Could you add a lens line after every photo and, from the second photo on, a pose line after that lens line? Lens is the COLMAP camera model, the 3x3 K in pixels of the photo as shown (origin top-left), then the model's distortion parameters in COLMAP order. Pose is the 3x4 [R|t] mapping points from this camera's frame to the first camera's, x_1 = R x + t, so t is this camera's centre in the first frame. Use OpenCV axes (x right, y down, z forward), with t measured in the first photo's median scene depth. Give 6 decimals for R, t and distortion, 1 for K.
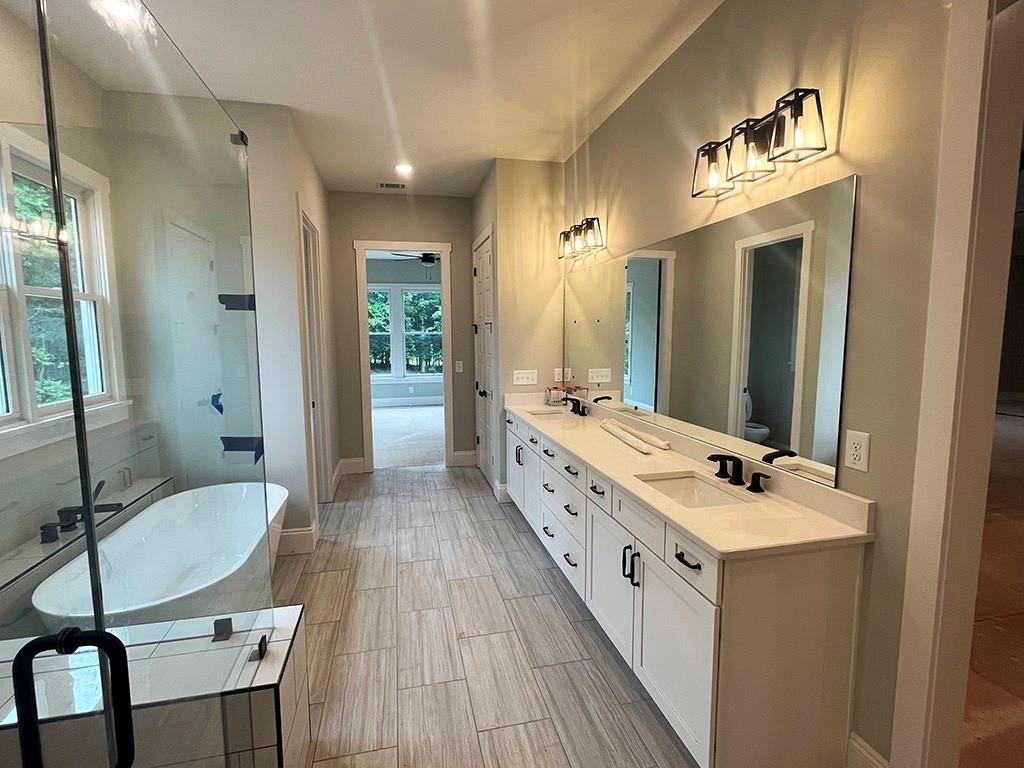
lens RADIAL K [[487.9, 0, 505.3], [0, 487.9, 384.9], [0, 0, 1]] dist [-0.004231, -0.000087]
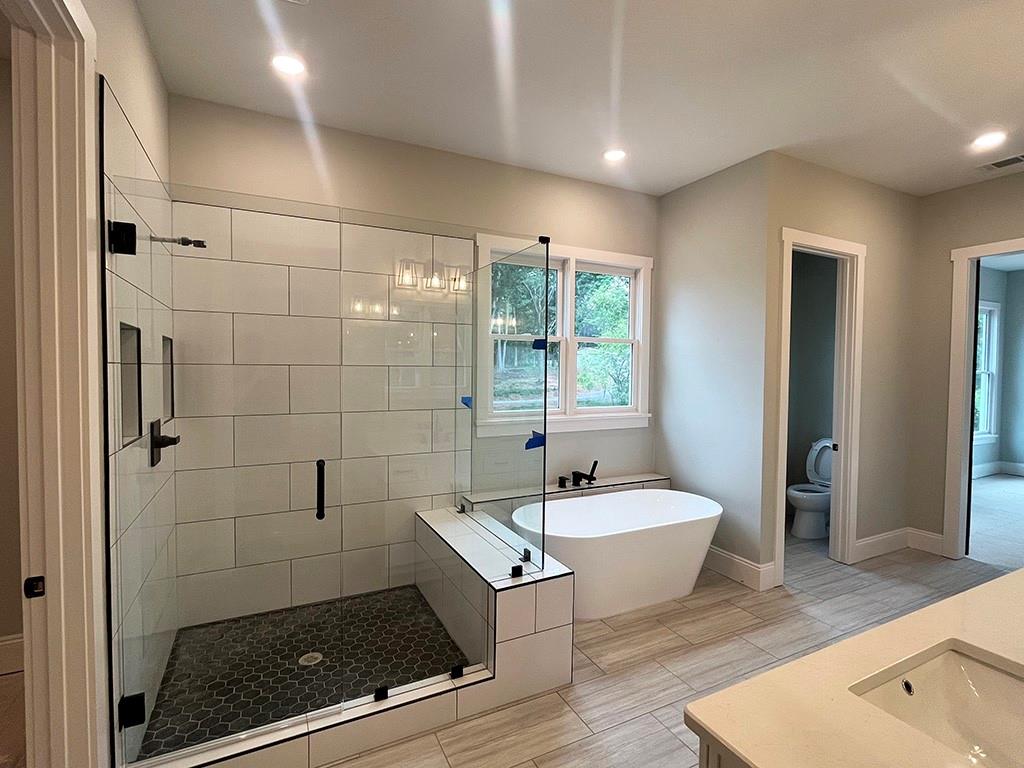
lens RADIAL K [[487.9, 0, 508.7], [0, 487.9, 380.2], [0, 0, 1]] dist [-0.004231, -0.000087]
pose [[0.233293, 0.035901, -0.971743, 0.543098], [-0.114942, 0.993331, 0.009104, -0.033958], [0.965589, 0.109570, 0.235864, 0.317975]]
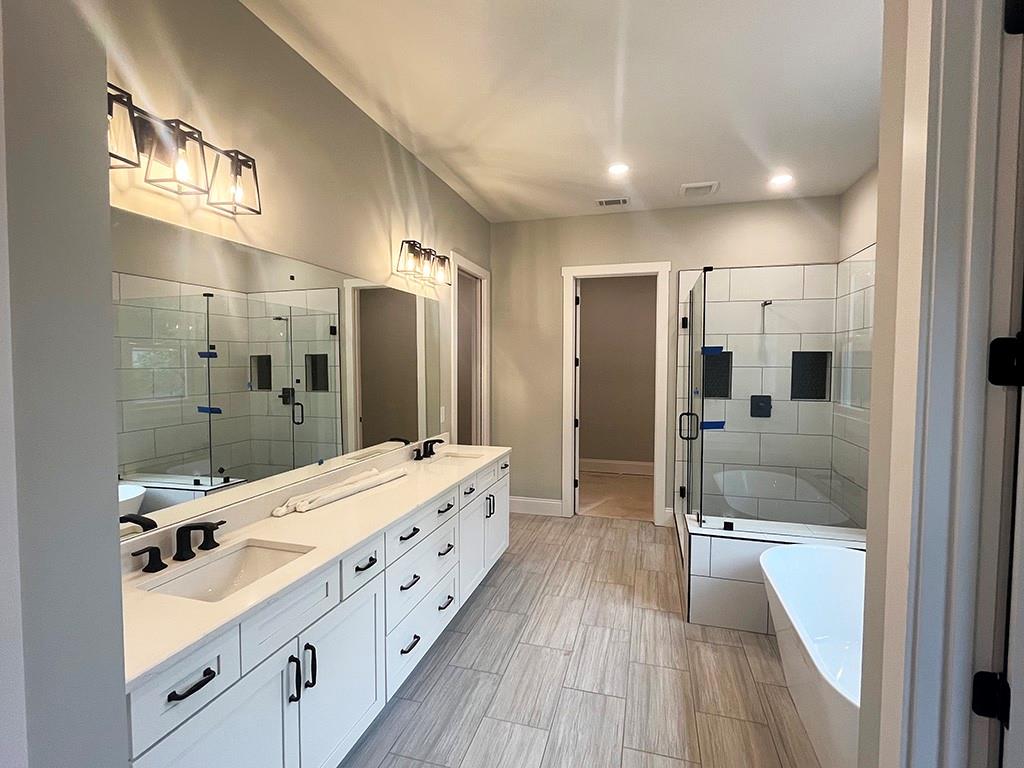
lens RADIAL K [[487.9, 0, 513.0], [0, 487.9, 385.5], [0, 0, 1]] dist [-0.004231, -0.000087]
pose [[-0.879806, -0.013609, 0.475137, -0.450257], [0.059161, 0.988682, 0.137868, -0.196671], [-0.471636, 0.149407, -0.869044, 1.773203]]
